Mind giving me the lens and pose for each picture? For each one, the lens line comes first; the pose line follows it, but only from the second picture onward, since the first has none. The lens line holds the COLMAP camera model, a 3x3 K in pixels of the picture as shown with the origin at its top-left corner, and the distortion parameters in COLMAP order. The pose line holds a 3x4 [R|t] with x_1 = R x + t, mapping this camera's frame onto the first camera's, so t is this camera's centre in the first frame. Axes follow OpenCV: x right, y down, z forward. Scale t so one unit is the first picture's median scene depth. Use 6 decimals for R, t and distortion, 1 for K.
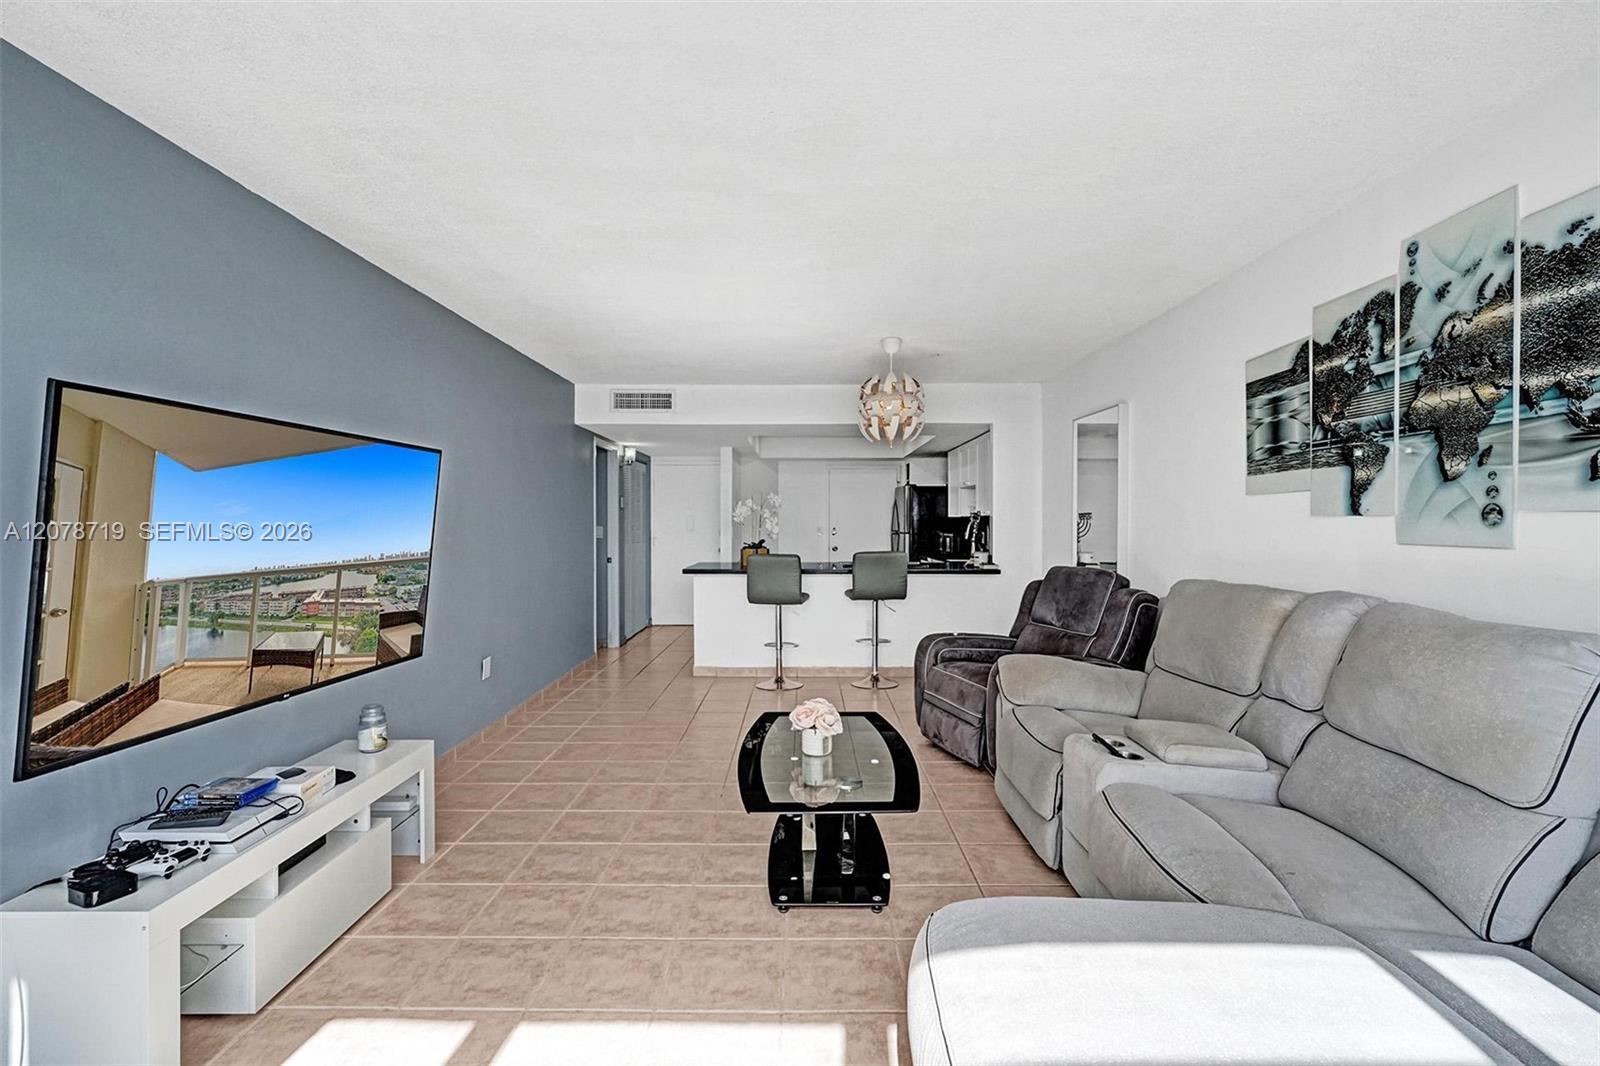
lens RADIAL K [[727.2, 0, 804.7], [0, 727.2, 529.8], [0, 0, 1]] dist [-0.002896, -0.000744]
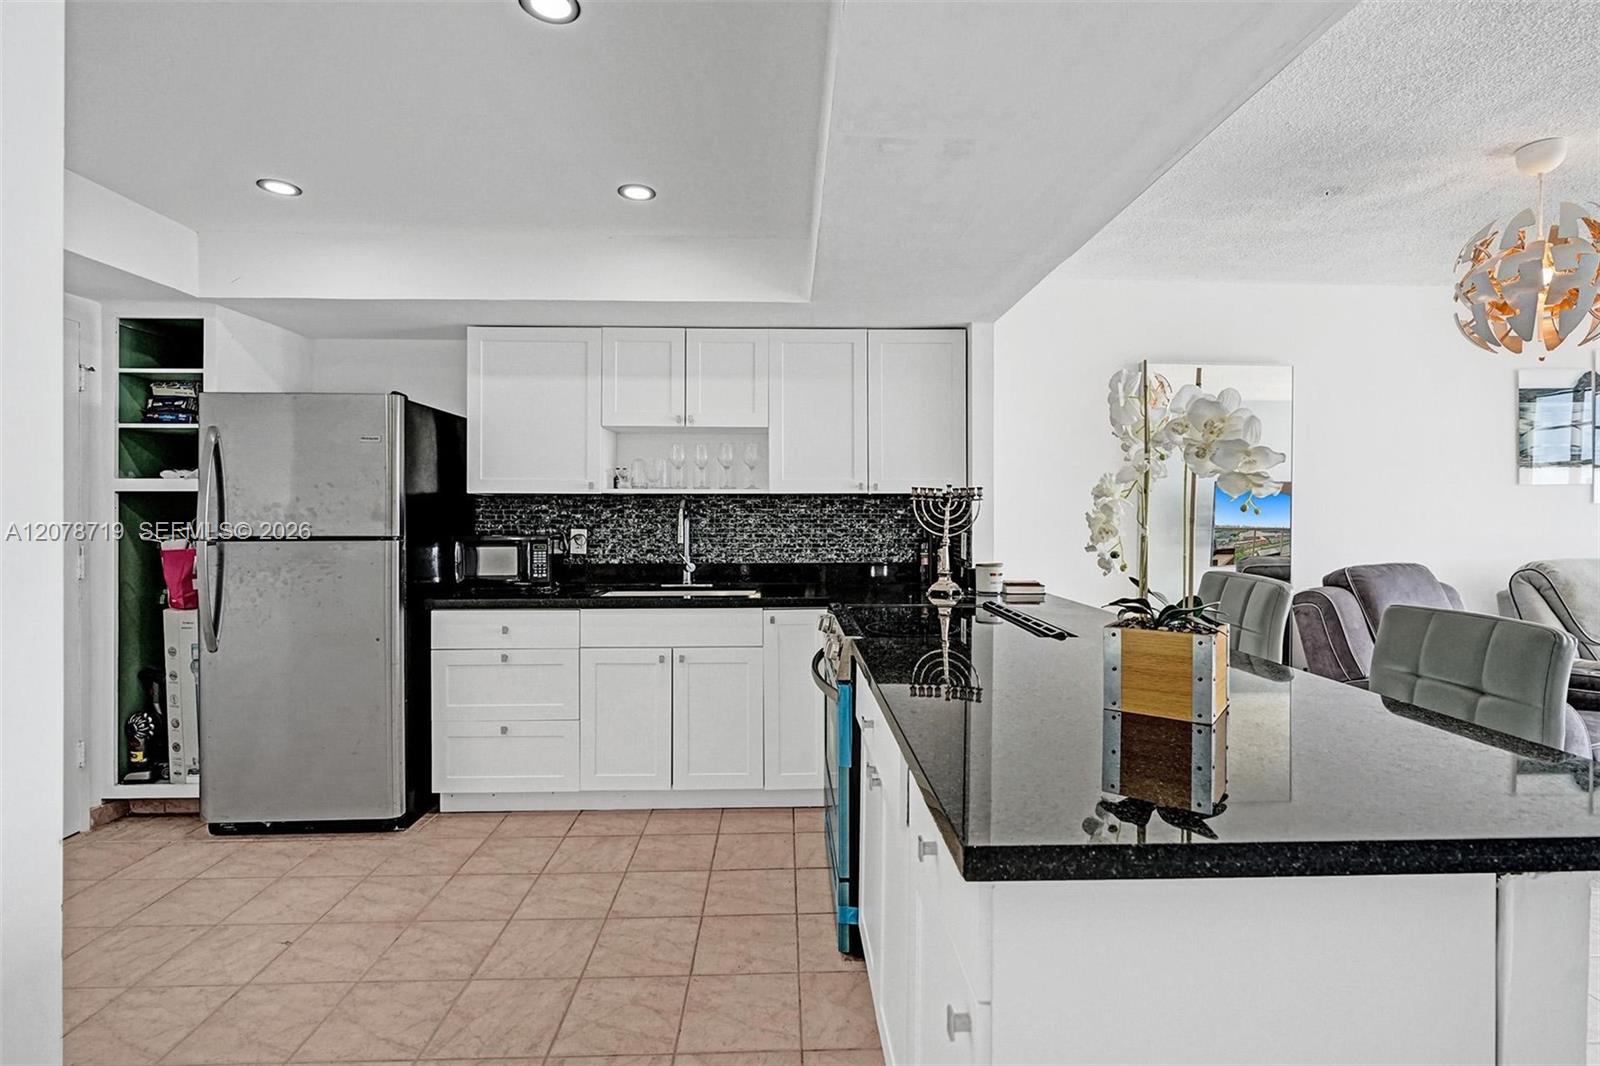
lens RADIAL K [[750.7, 0, 804.2], [0, 750.7, 515.1], [0, 0, 1]] dist [-0.005289, -0.000232]
pose [[-0.031248, -0.006133, 0.999493, -0.719618], [0.009960, 0.999930, 0.006447, -0.022796], [-0.999462, 0.010156, -0.031184, 2.839444]]
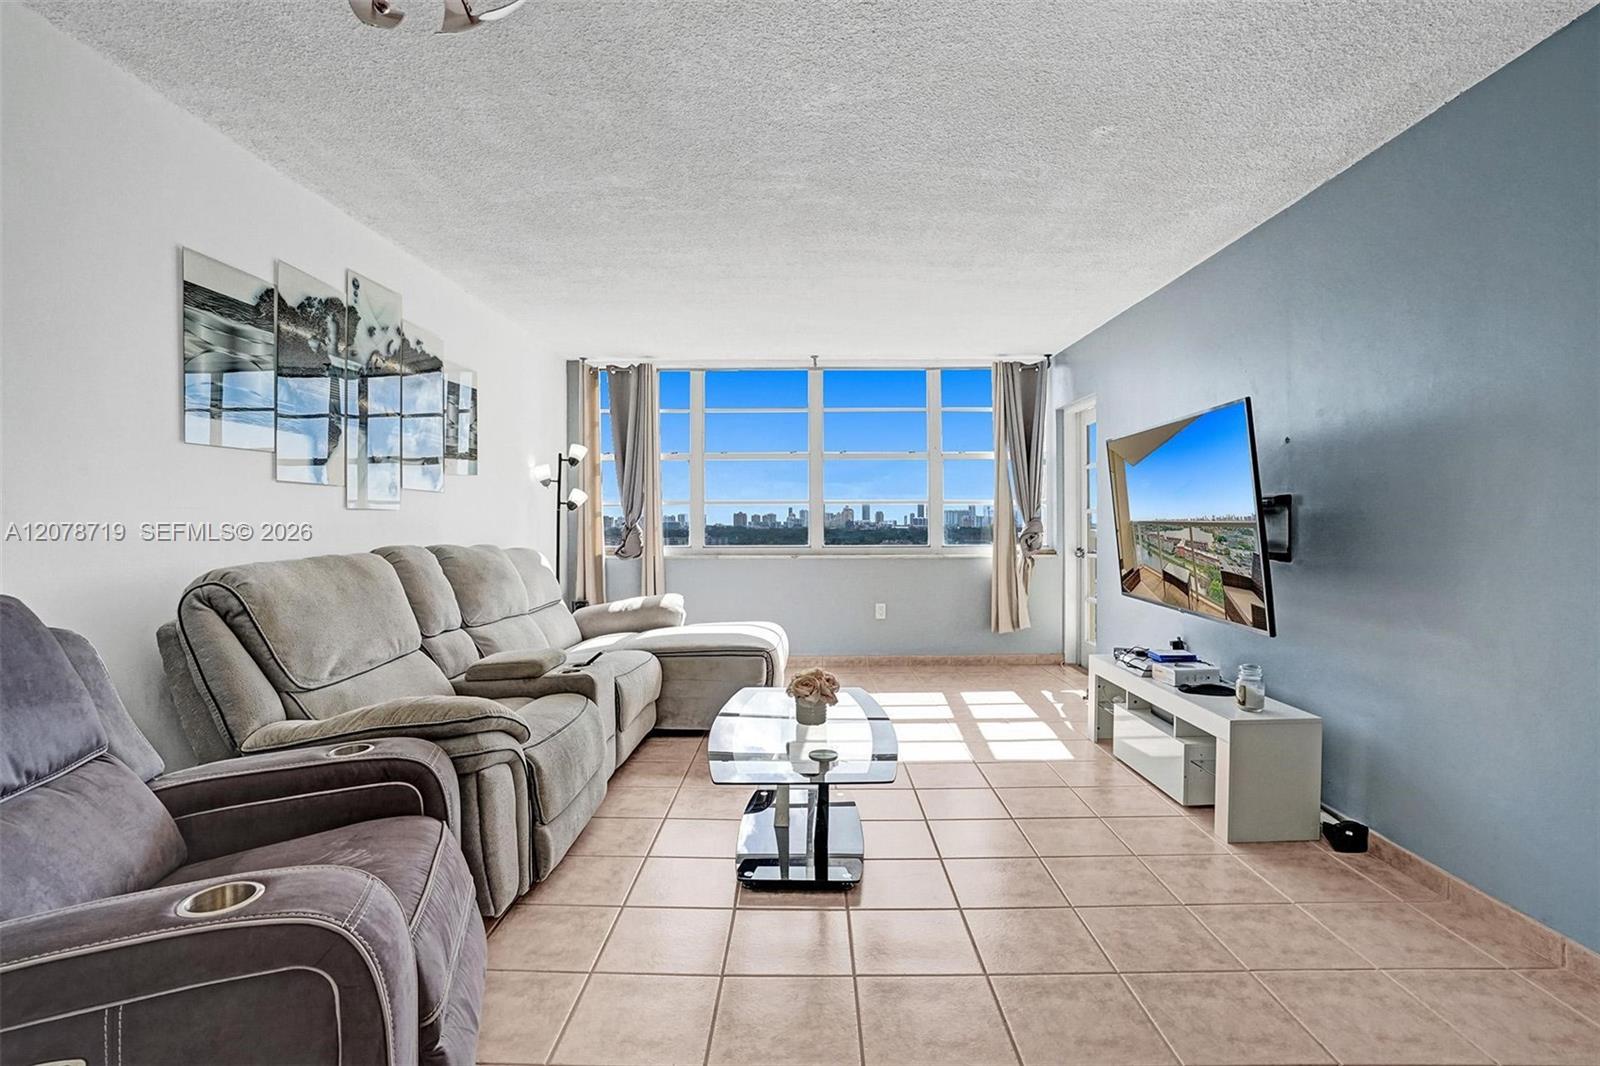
lens RADIAL K [[764.7, 0, 795.3], [0, 764.7, 512.3], [0, 0, 1]] dist [-0.003662, -0.000069]
pose [[-0.999854, 0.003686, 0.016660, 0.020588], [0.003664, 0.999992, -0.001397, 0.029623], [-0.016665, -0.001336, -0.999860, 2.230128]]
